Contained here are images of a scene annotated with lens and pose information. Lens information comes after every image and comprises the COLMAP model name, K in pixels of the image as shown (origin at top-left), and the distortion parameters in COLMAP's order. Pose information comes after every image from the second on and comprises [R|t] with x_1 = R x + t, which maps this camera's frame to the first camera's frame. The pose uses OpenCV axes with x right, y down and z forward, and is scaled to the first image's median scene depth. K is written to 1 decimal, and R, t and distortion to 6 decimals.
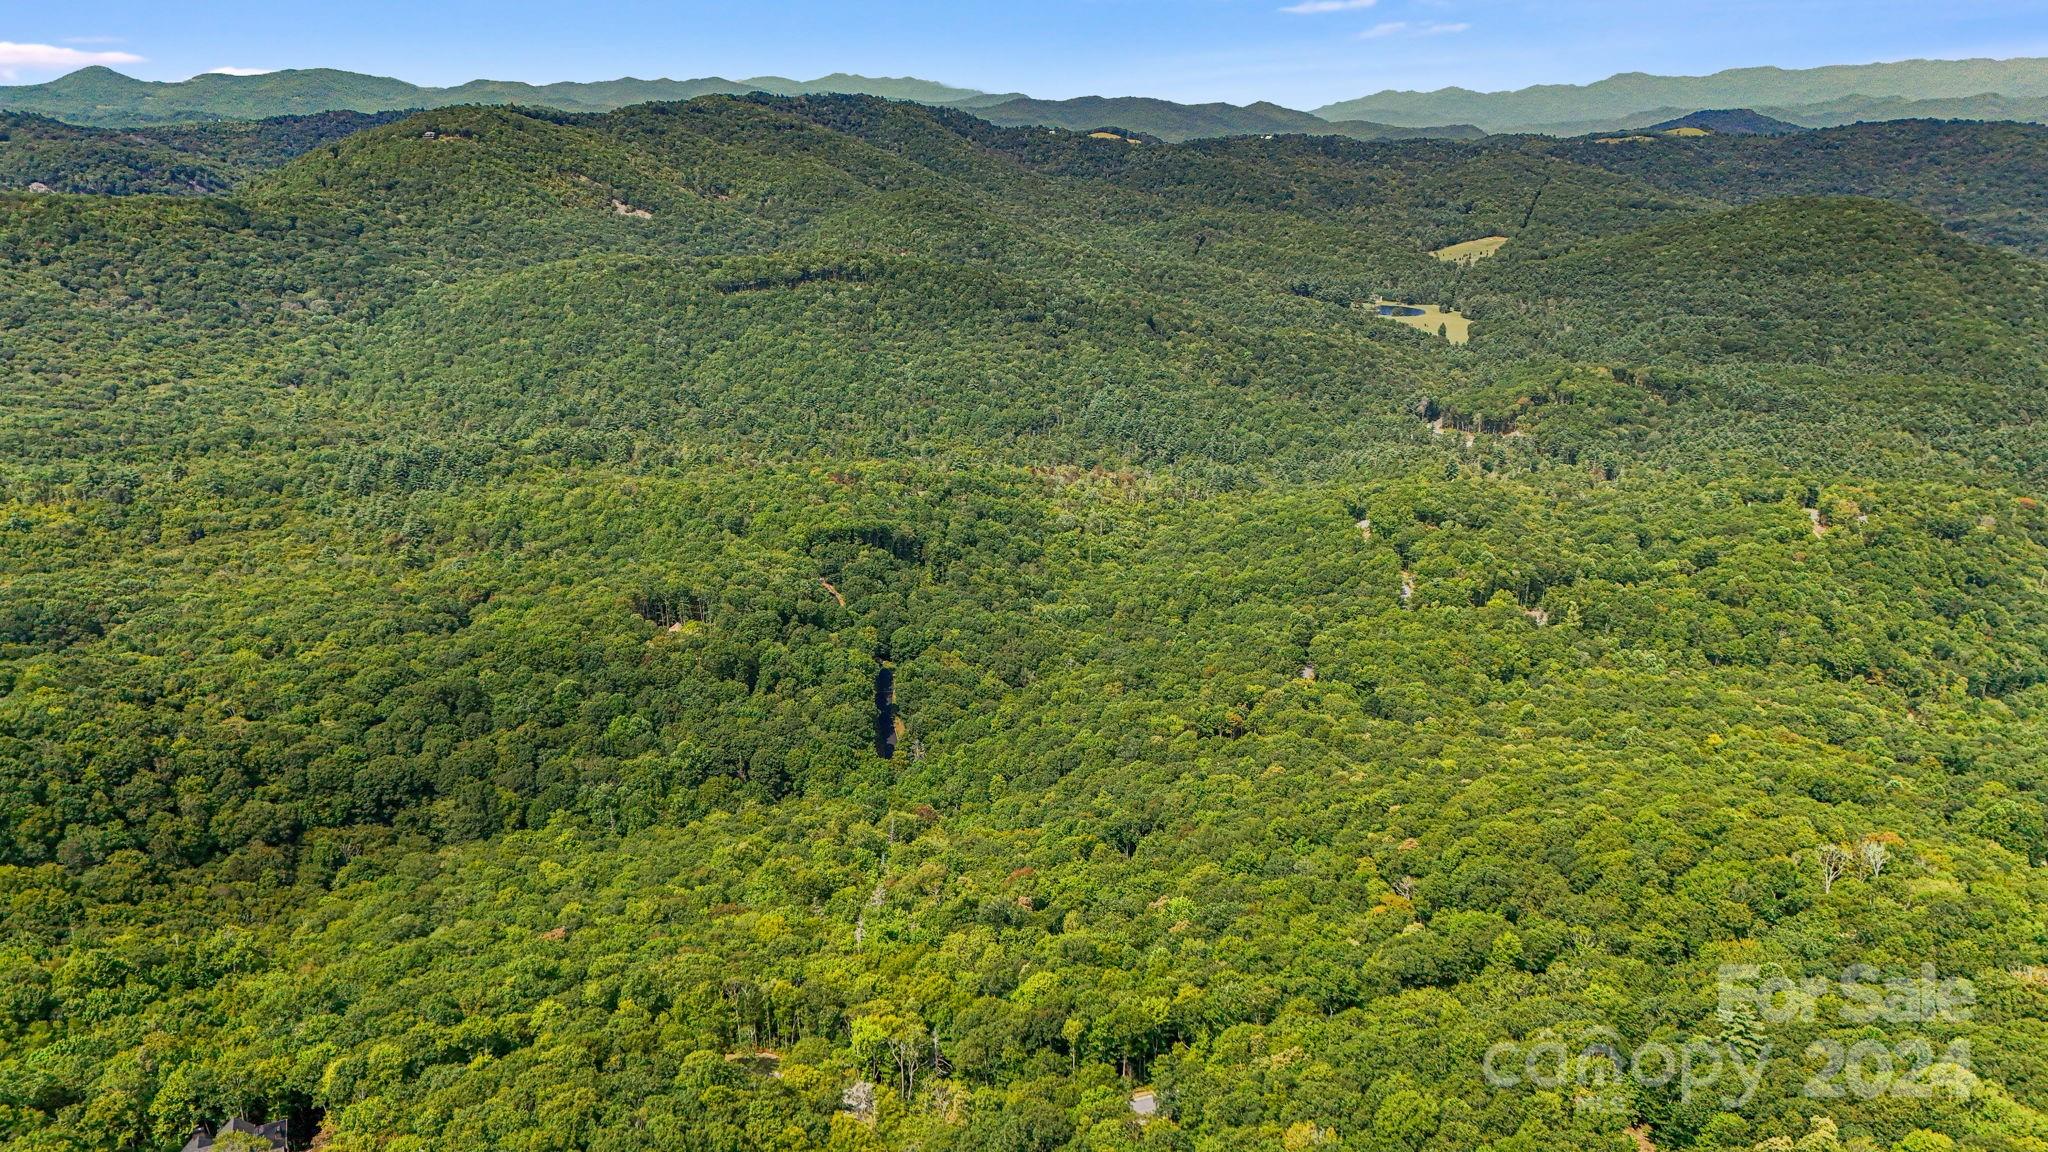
lens RADIAL K [[1499.4, 0, 1032.0], [0, 1499.4, 575.0], [0, 0, 1]] dist [0.102627, -0.107926]
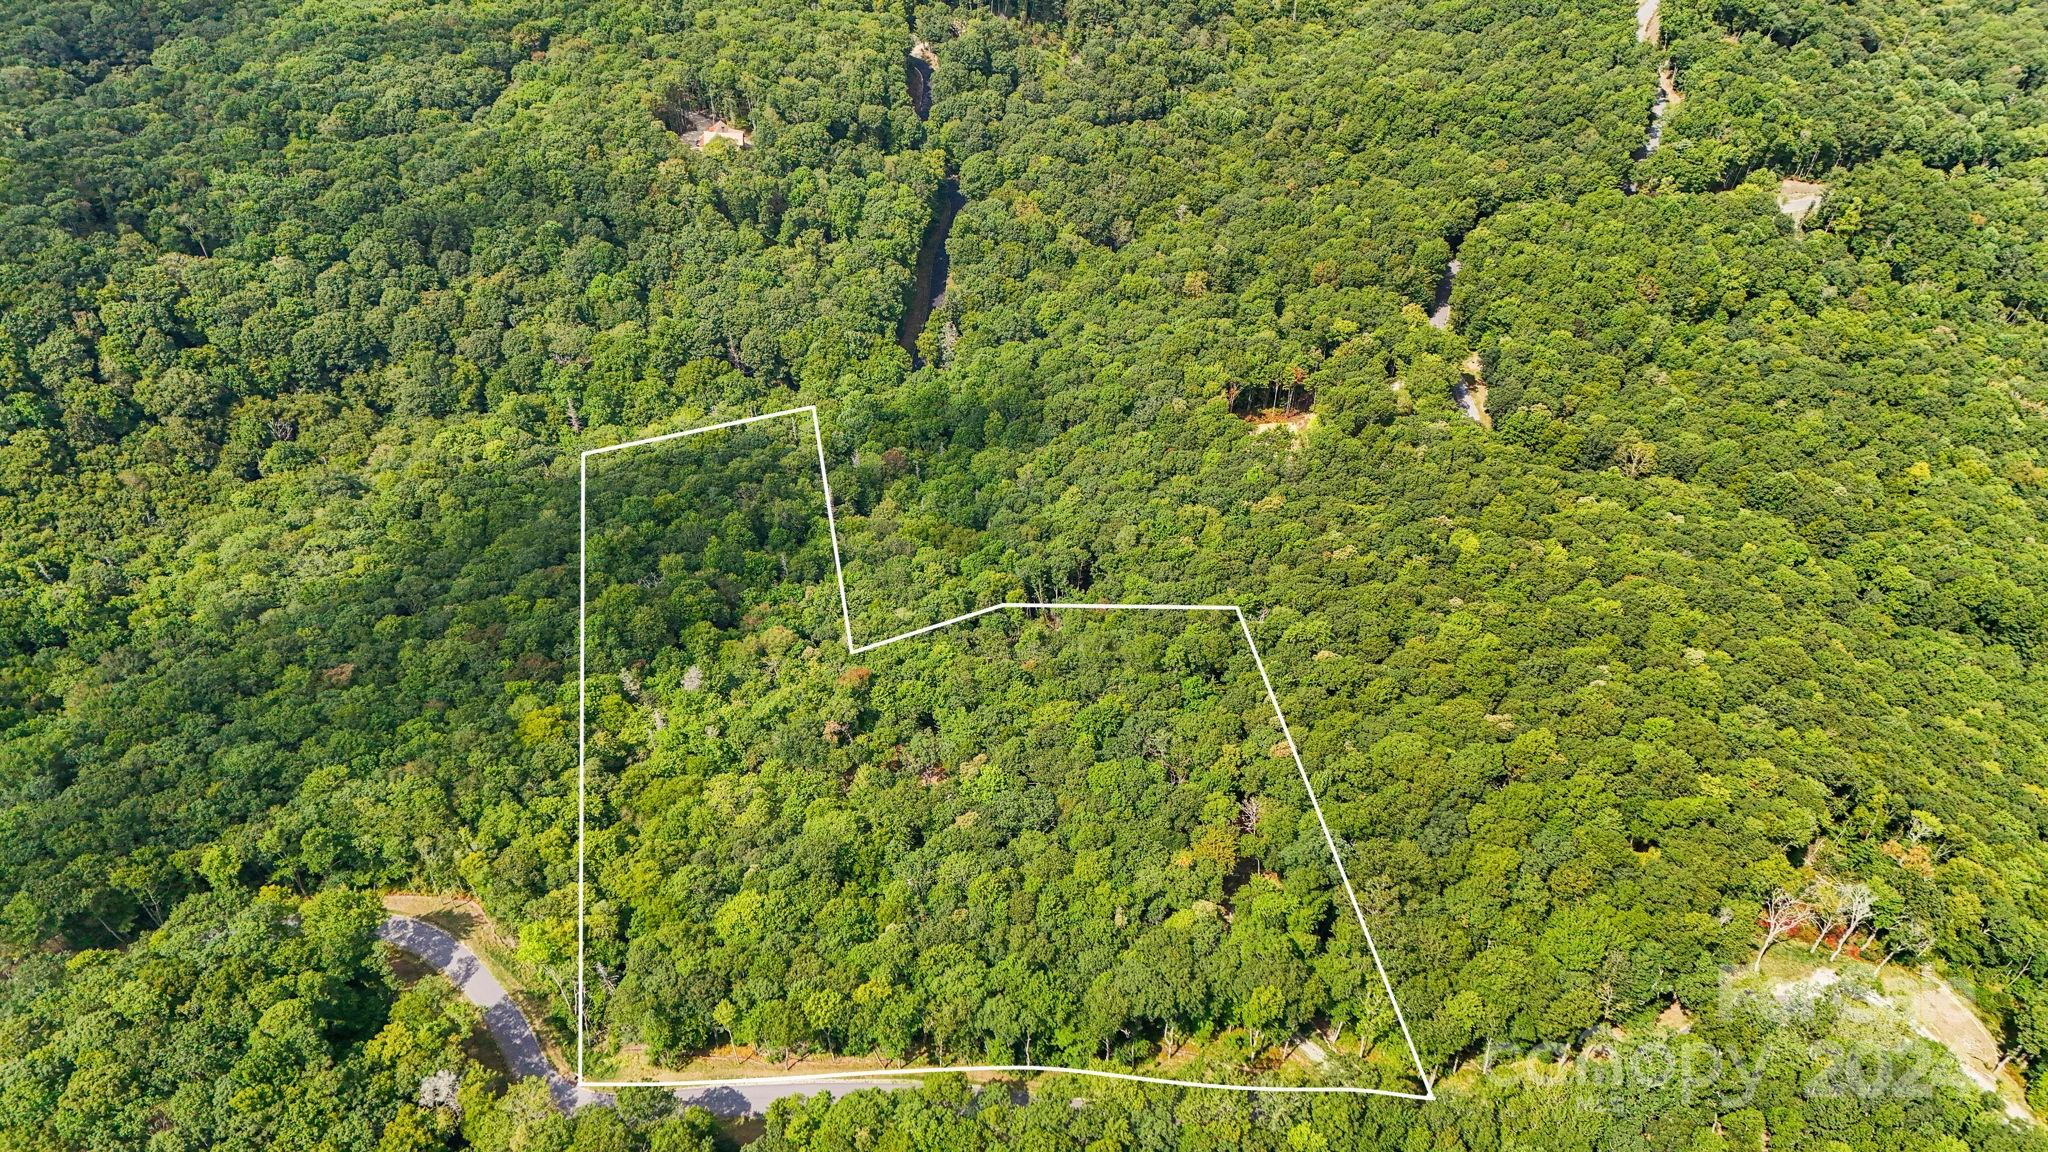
lens RADIAL K [[1499.4, 0, 1032.0], [0, 1499.4, 575.0], [0, 0, 1]] dist [0.102627, -0.107926]
pose [[0.968798, 0.179582, -0.170824, 0.178900], [-0.082528, 0.883617, 0.460880, -0.205061], [0.233709, -0.432402, 0.870867, 0.218175]]
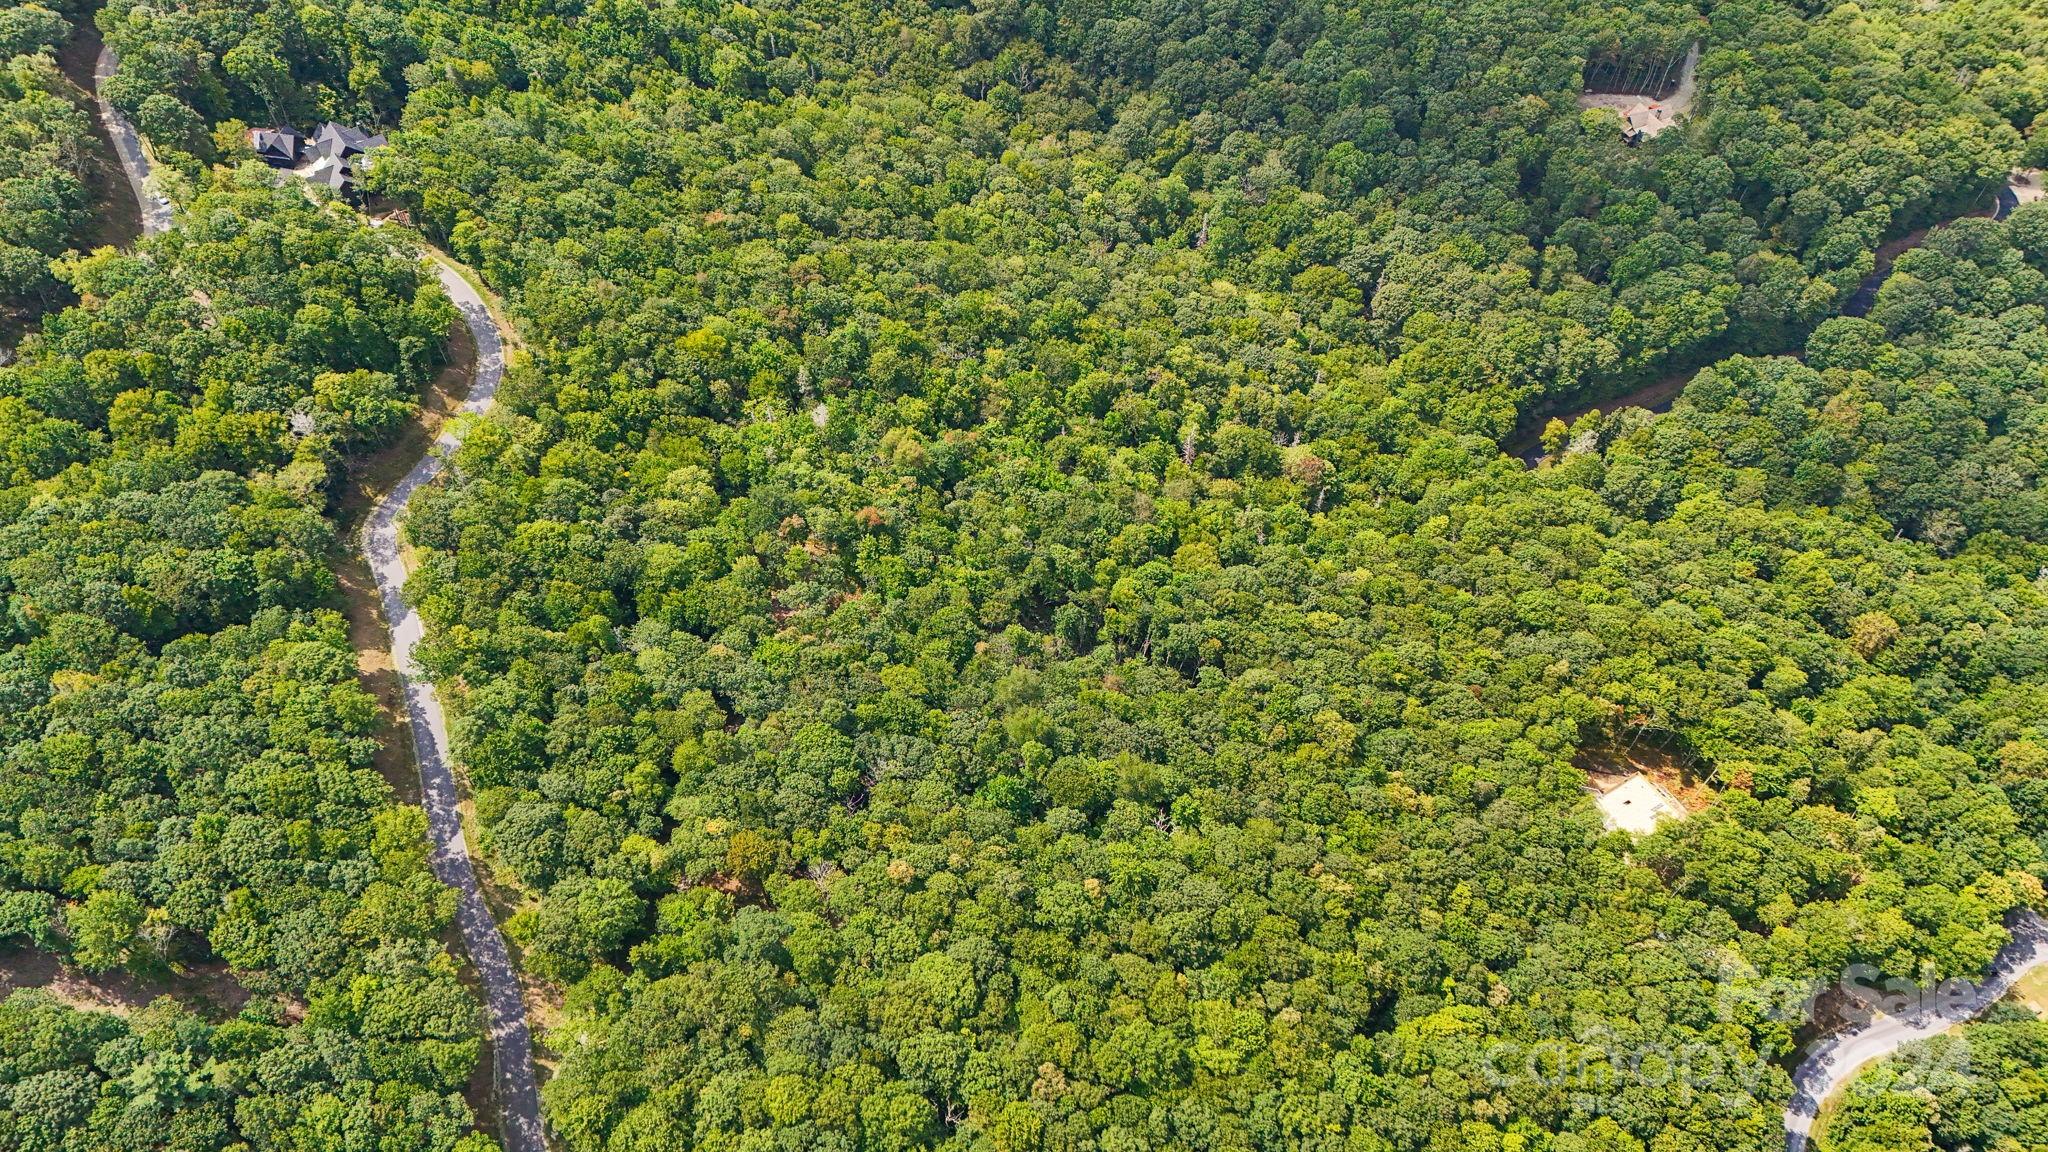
lens RADIAL K [[1499.4, 0, 1032.0], [0, 1499.4, 575.0], [0, 0, 1]] dist [0.102627, -0.107926]
pose [[0.190180, 0.786837, -0.587128, 0.438525], [-0.320857, 0.615017, 0.720281, -0.355547], [0.927837, 0.051401, 0.369426, 0.577586]]
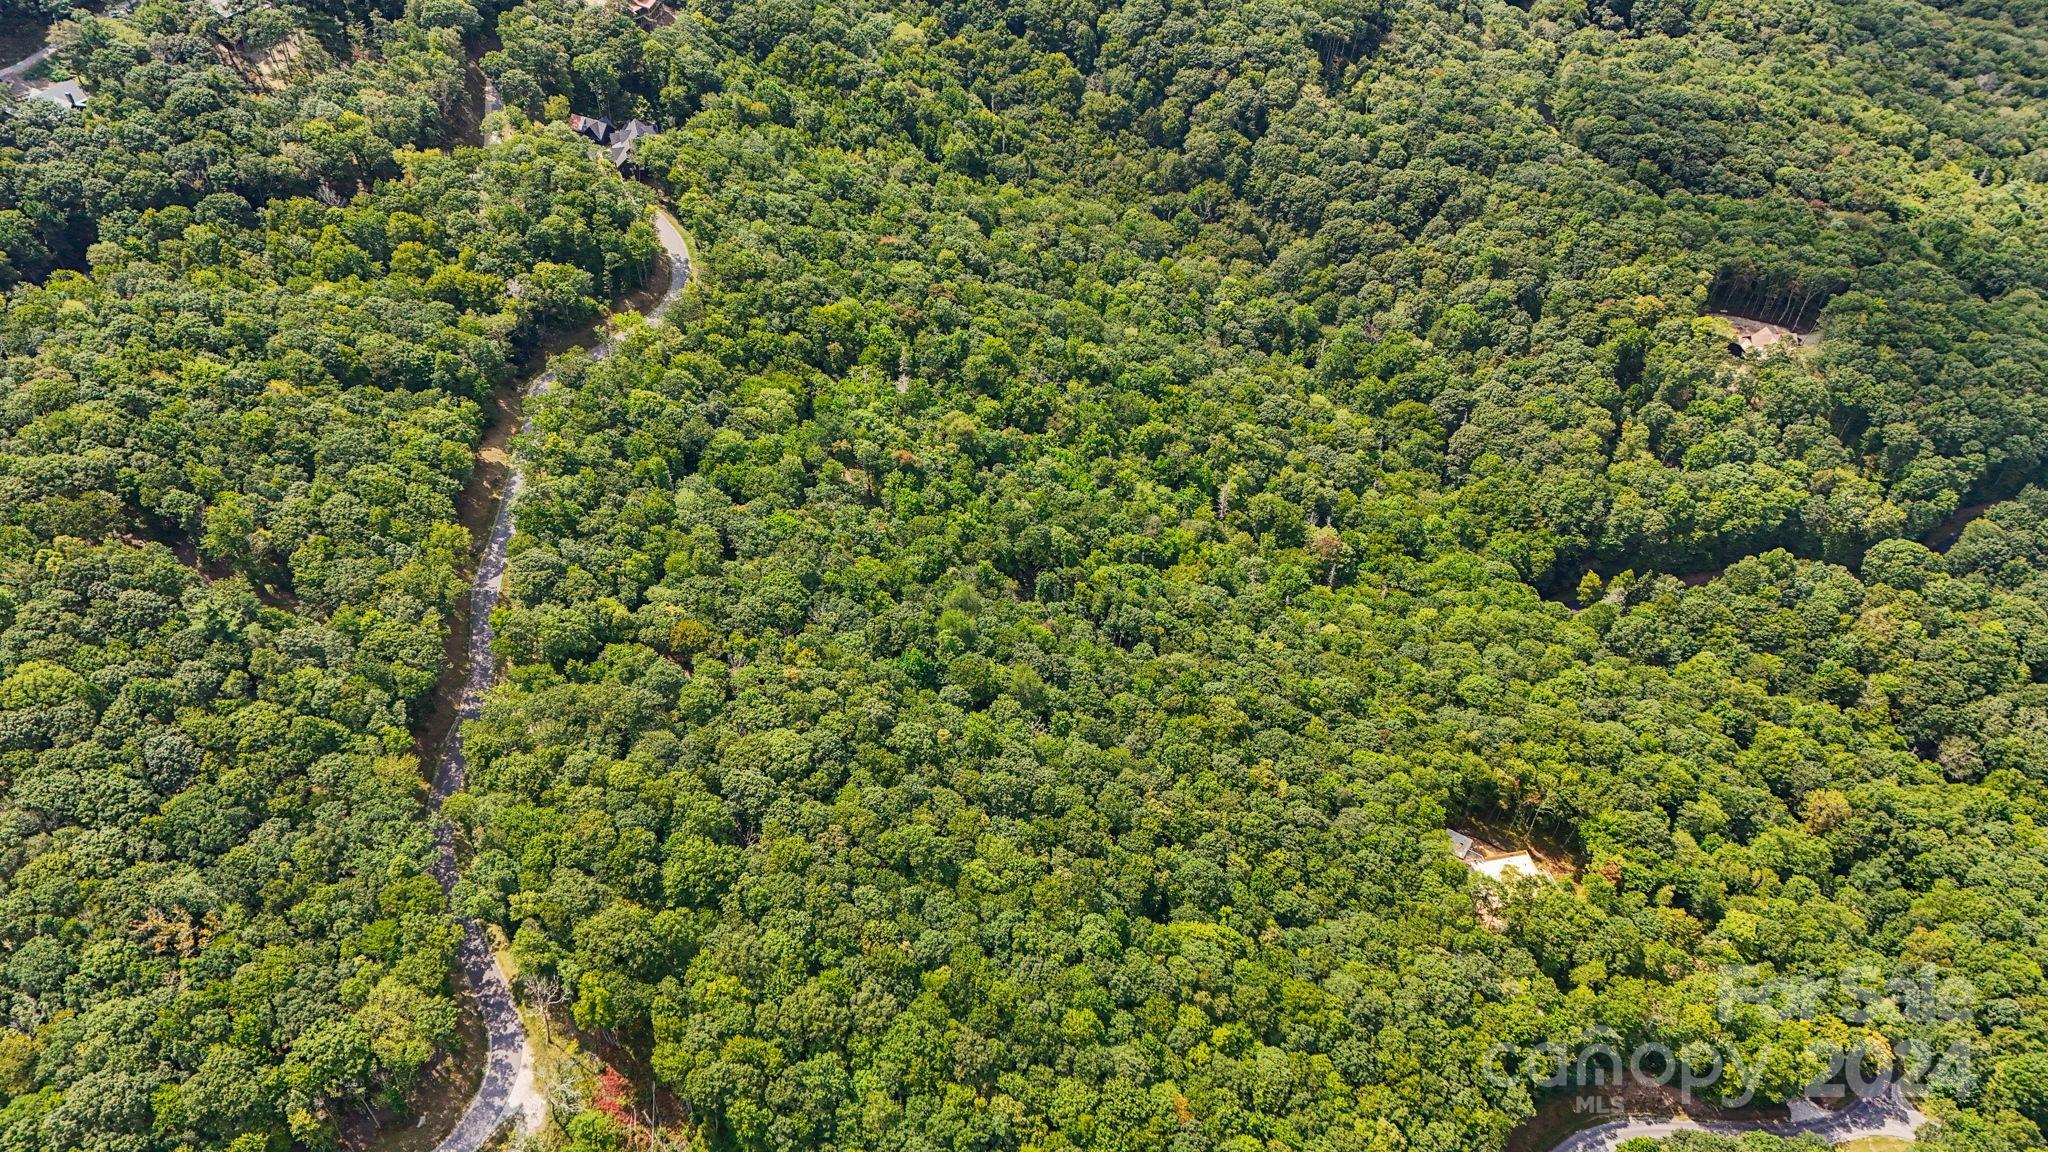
lens RADIAL K [[1571.9, 0, 1049.9], [0, 1571.9, 575.1], [0, 0, 1]] dist [0.122185, -0.157992]
pose [[-0.142839, 0.668309, -0.730041, 0.673724], [-0.324408, 0.665244, 0.672465, -0.421321], [0.935070, 0.332885, 0.121782, 0.759092]]
